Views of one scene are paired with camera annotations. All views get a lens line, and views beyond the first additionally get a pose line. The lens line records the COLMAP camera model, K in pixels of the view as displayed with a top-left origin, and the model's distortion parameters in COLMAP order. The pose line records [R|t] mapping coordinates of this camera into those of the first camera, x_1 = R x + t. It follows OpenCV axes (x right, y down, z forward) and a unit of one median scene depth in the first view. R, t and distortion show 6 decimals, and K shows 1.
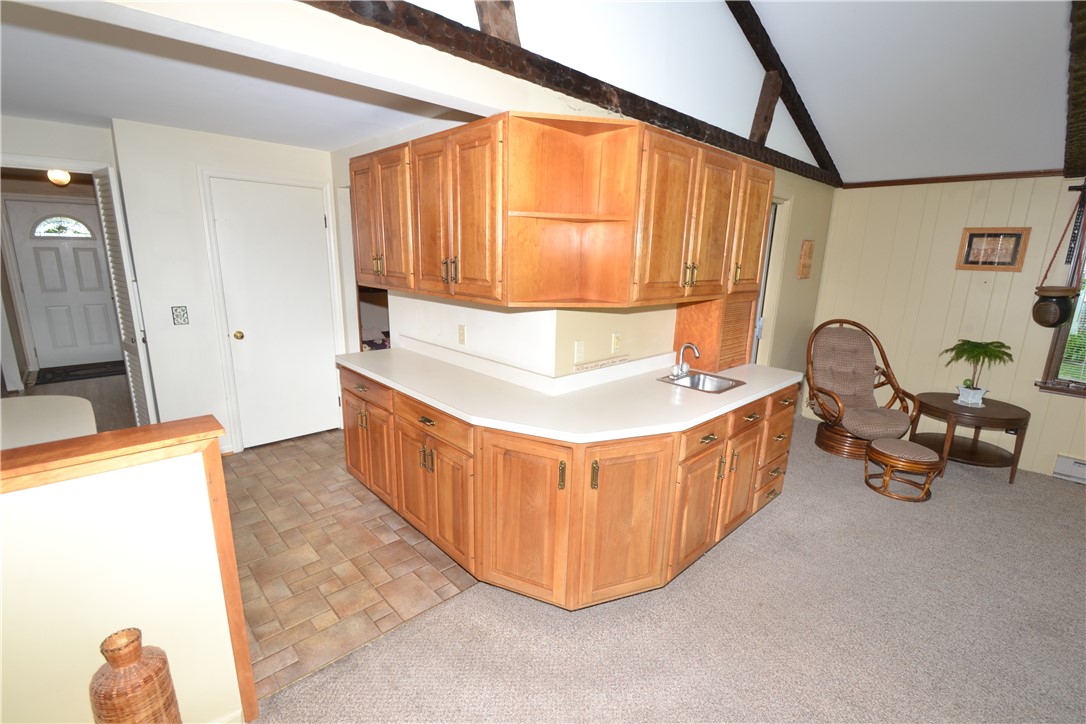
lens RADIAL K [[482.9, 0, 539.1], [0, 482.9, 366.5], [0, 0, 1]] dist [0.009023, -0.012358]
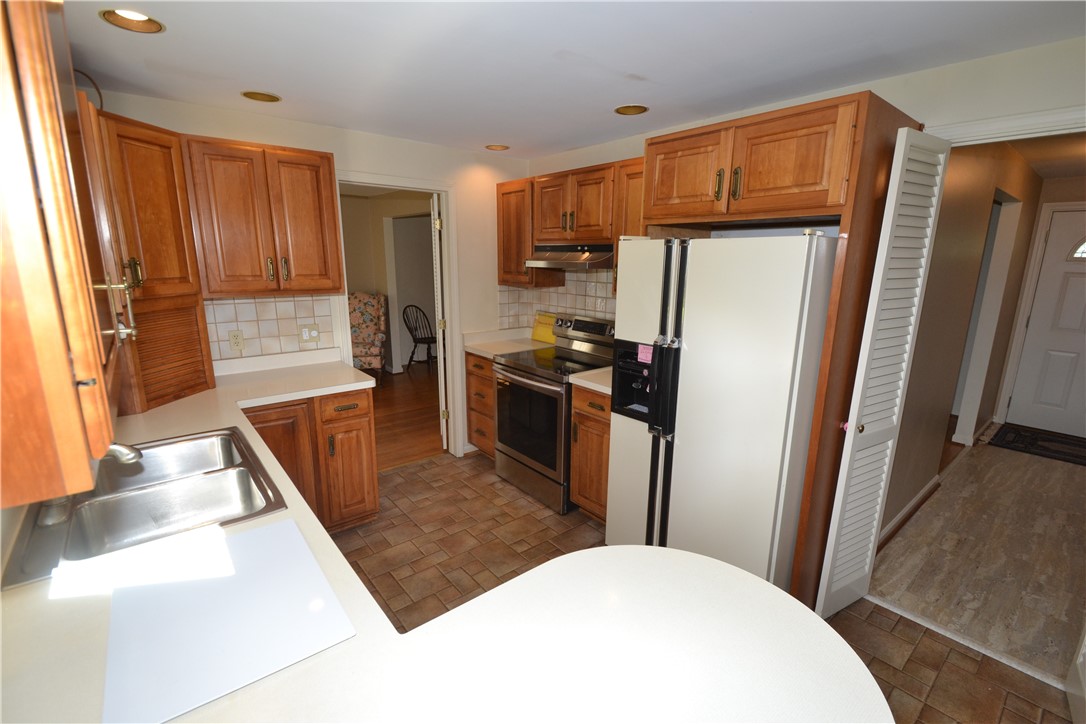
lens RADIAL K [[482.9, 0, 546.1], [0, 482.9, 363.9], [0, 0, 1]] dist [0.009023, -0.012358]
pose [[-0.065751, 0.190213, -0.979539, -0.357059], [-0.238301, 0.950265, 0.200524, -0.105055], [0.968963, 0.246609, -0.017153, 0.399917]]
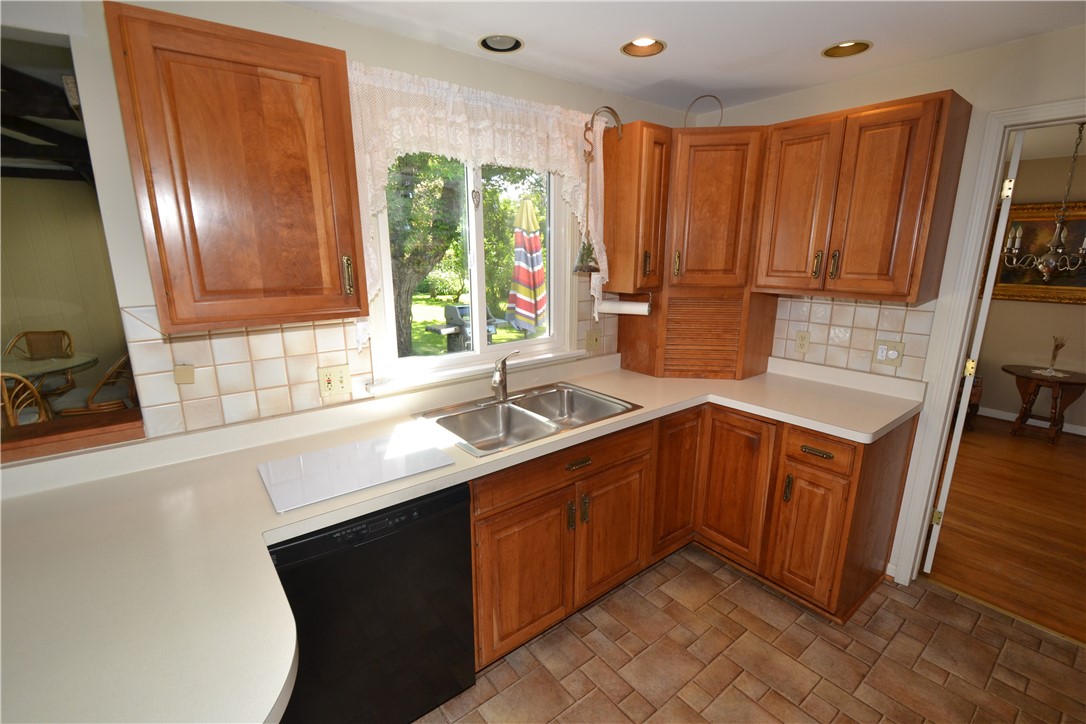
lens RADIAL K [[482.9, 0, 543.5], [0, 482.9, 366.4], [0, 0, 1]] dist [0.009023, -0.012358]
pose [[-0.995471, -0.045408, 0.083523, -0.750187], [-0.003089, 0.893542, 0.448969, -0.149232], [-0.095018, 0.446678, -0.889635, 0.567789]]
